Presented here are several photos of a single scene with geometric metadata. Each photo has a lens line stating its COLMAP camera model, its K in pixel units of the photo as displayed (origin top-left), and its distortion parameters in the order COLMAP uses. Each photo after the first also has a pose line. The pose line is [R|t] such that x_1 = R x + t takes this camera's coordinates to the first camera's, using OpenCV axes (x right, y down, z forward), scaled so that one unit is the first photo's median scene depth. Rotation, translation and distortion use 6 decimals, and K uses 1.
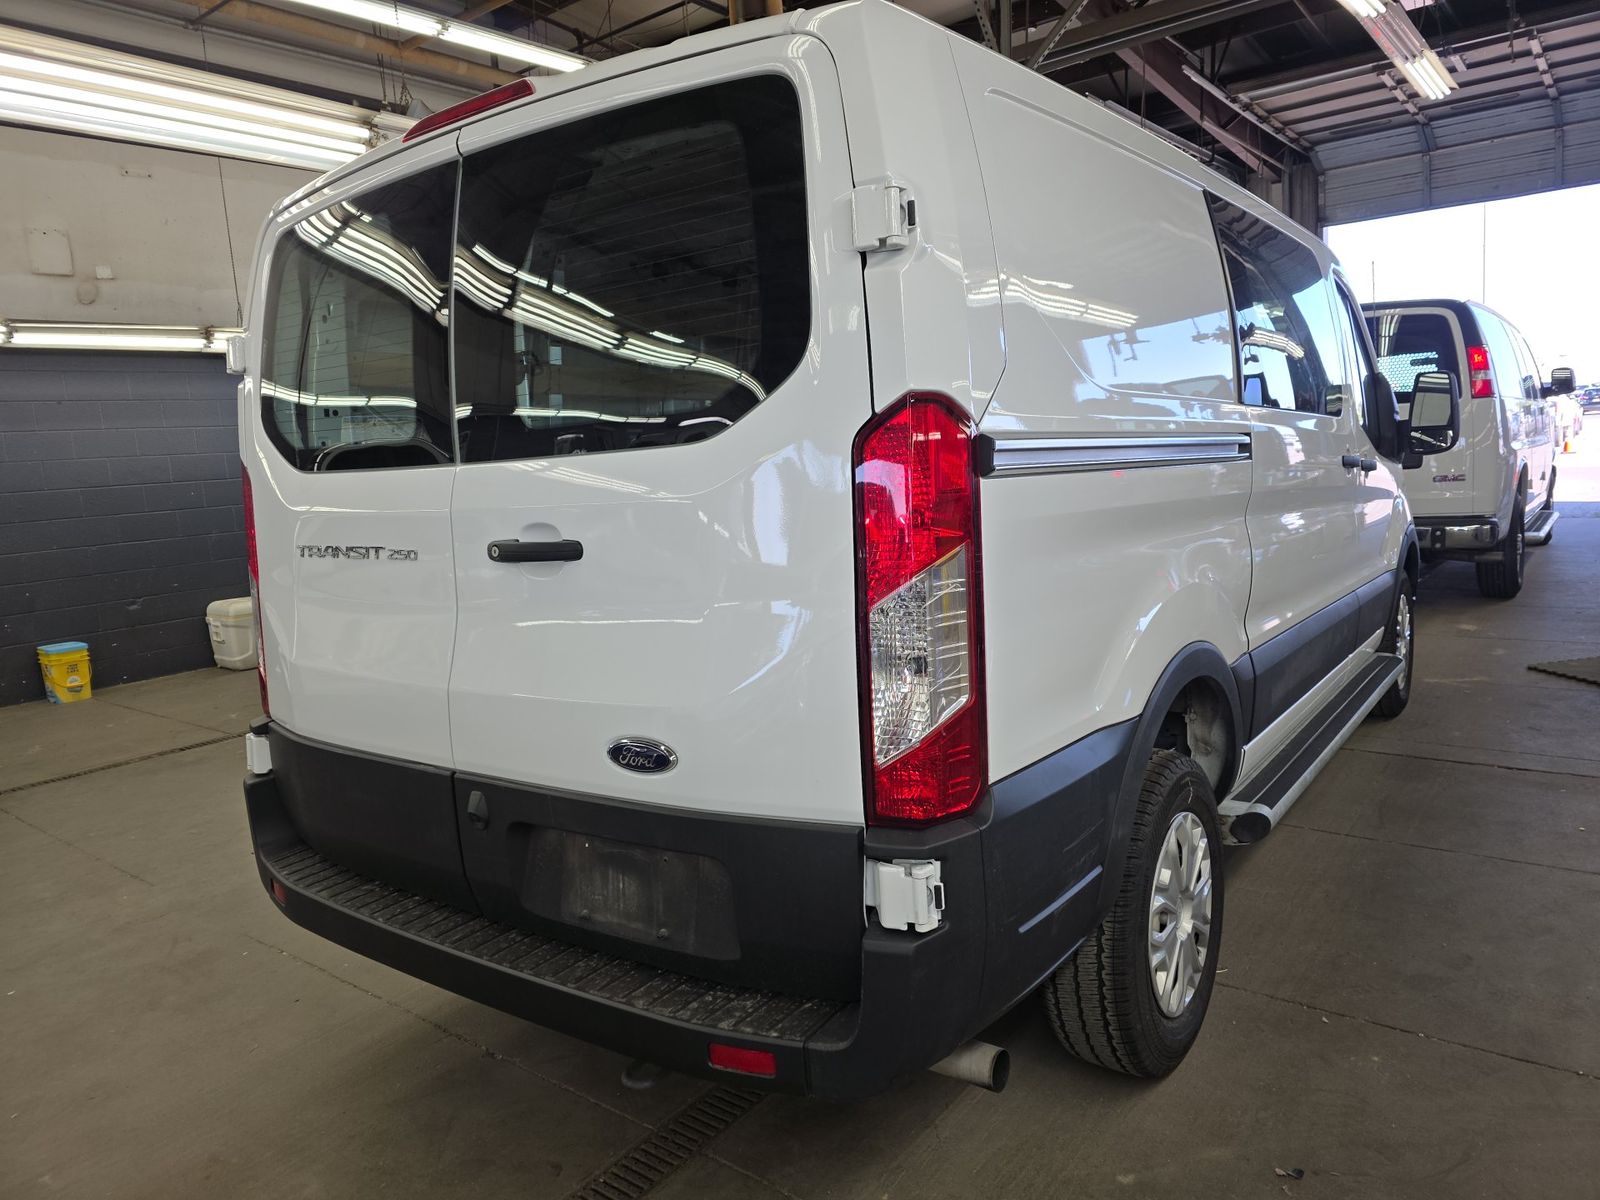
lens RADIAL K [[1116.7, 0, 790.7], [0, 1116.7, 590.4], [0, 0, 1]] dist [0.023437, -0.010330]
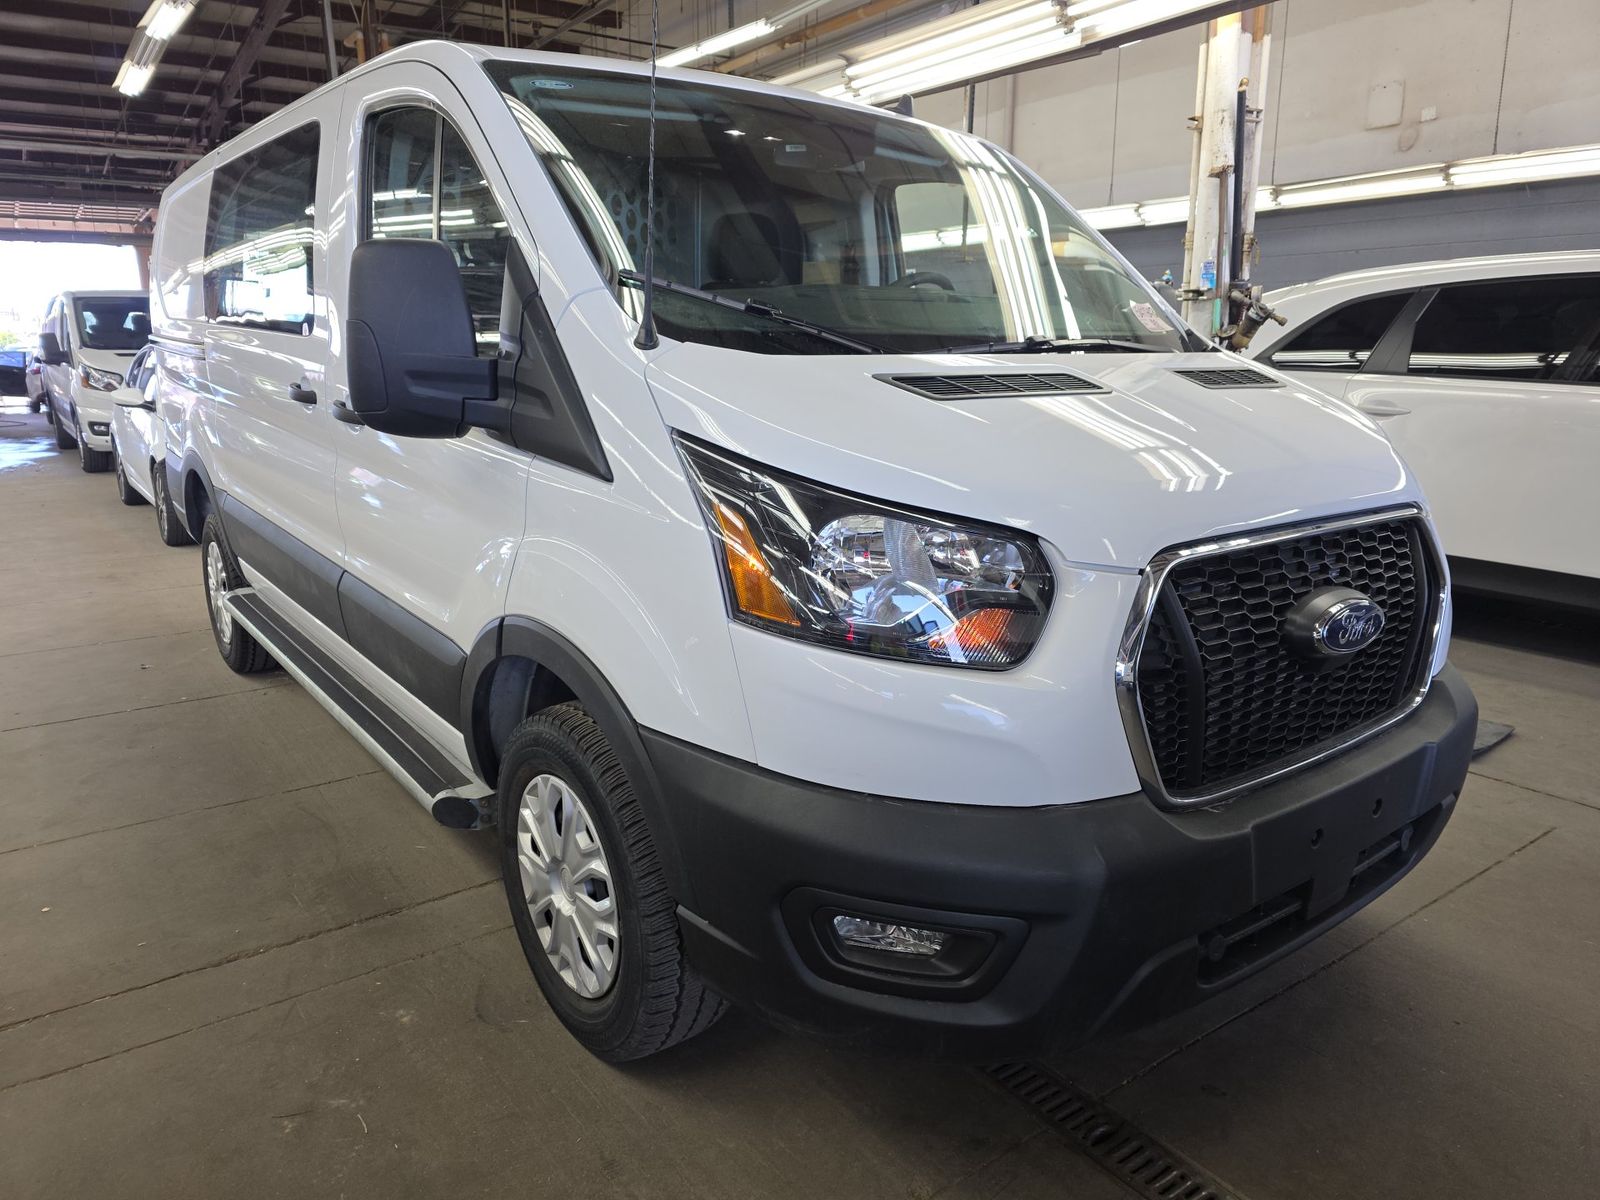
lens RADIAL K [[1116.7, 0, 792.6], [0, 1116.7, 604.6], [0, 0, 1]] dist [0.023437, -0.010330]
pose [[-0.288853, 0.288042, -0.913015, 0.613716], [-0.101325, 0.939112, 0.328331, -0.147197], [0.951996, 0.187351, -0.242080, 0.804035]]
